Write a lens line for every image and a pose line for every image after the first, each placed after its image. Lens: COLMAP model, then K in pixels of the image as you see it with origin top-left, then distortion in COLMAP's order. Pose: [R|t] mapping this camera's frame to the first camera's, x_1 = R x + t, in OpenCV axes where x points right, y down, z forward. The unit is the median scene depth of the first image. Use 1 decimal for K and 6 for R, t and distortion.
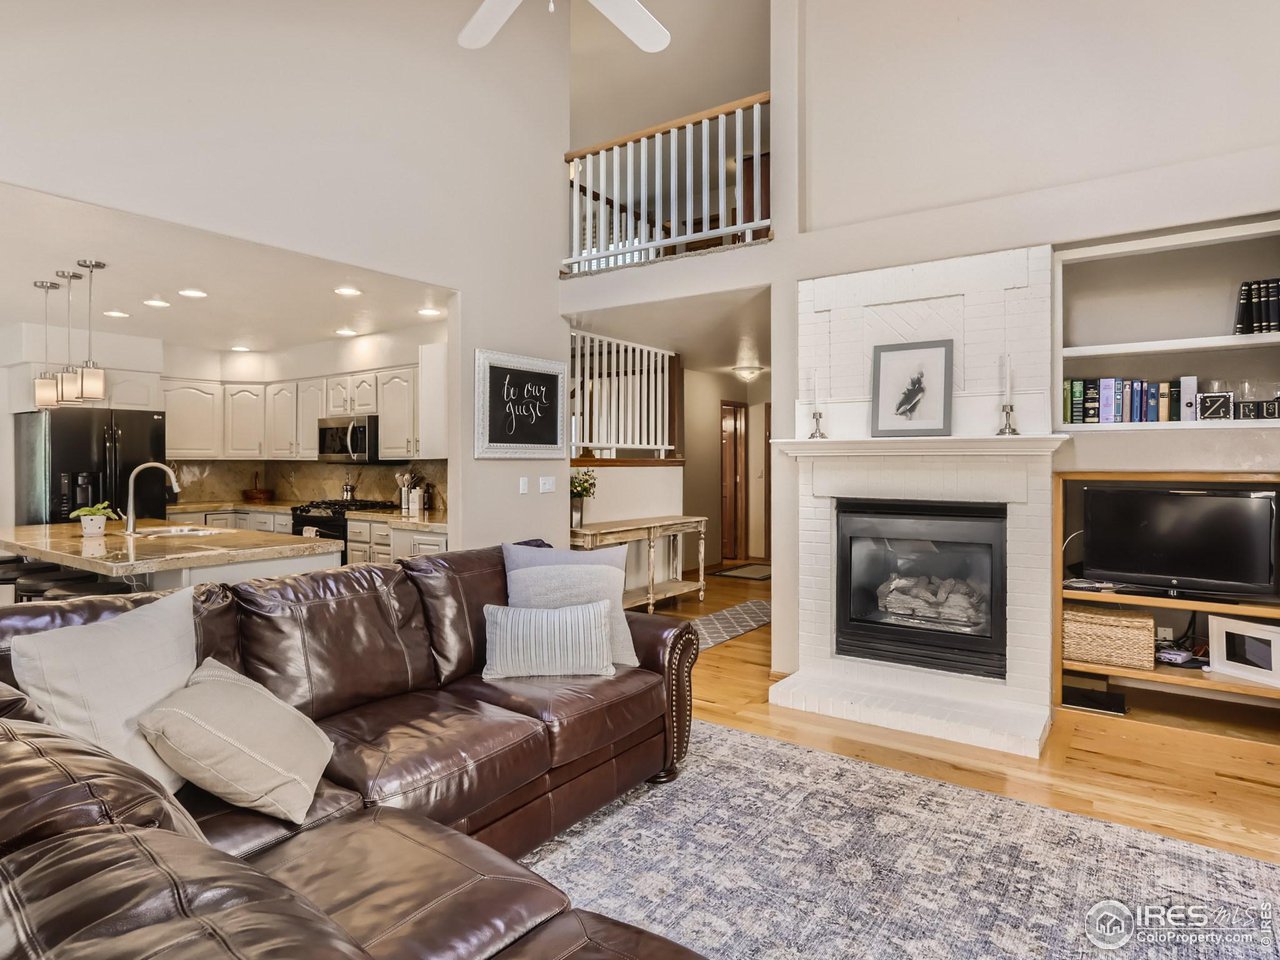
lens RADIAL K [[739.9, 0, 637.0], [0, 739.9, 457.5], [0, 0, 1]] dist [-0.003143, 0.000746]
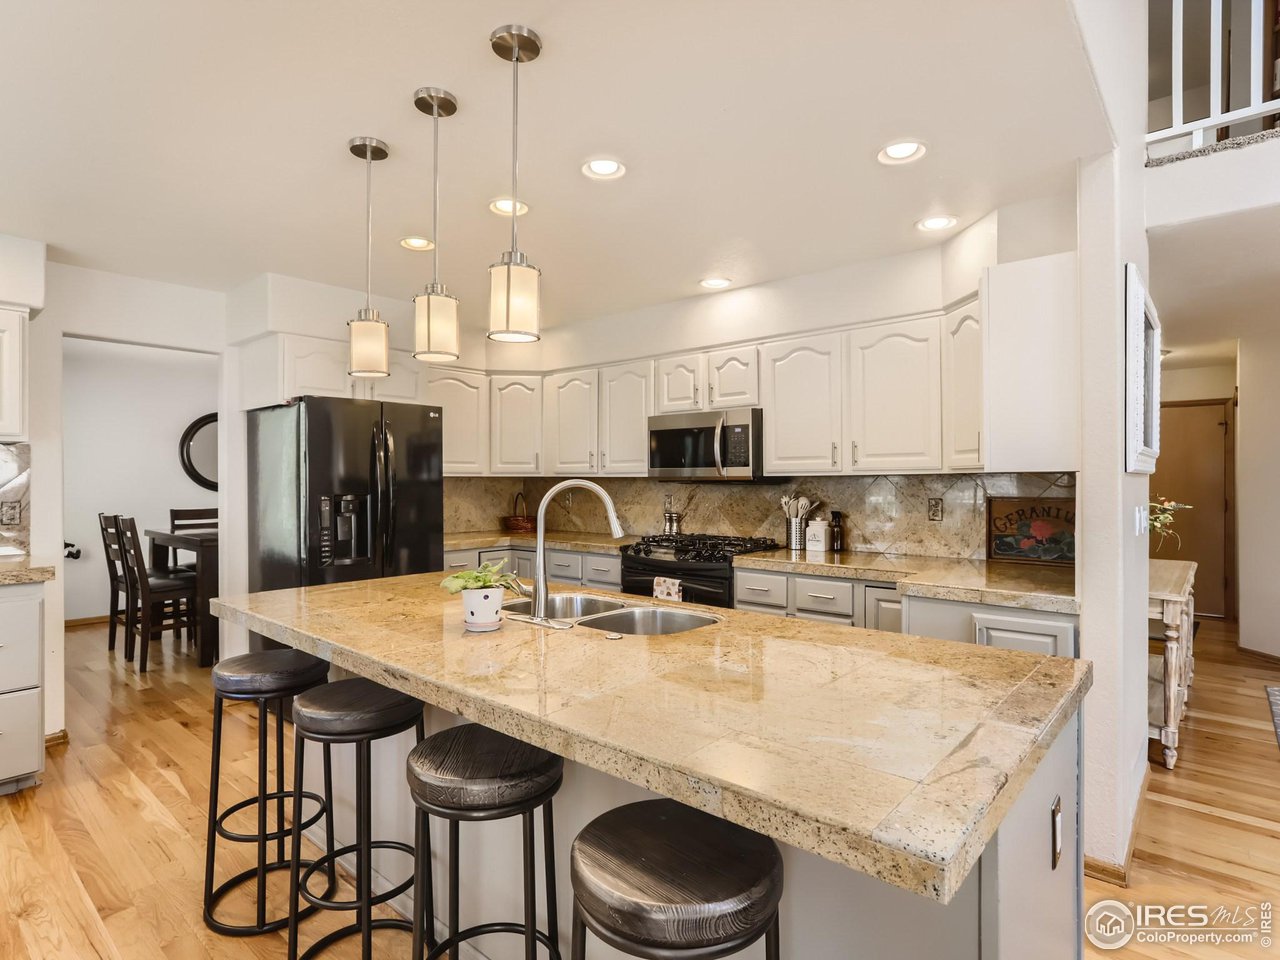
lens RADIAL K [[692.9, 0, 640.0], [0, 692.9, 480.0], [0, 0, 1]] dist [-0.043594, 0.000934]
pose [[0.995680, 0.000398, -0.092847, -0.395839], [0.000051, 0.999988, 0.004834, 0.003467], [0.092848, -0.004818, 0.995669, 0.371842]]
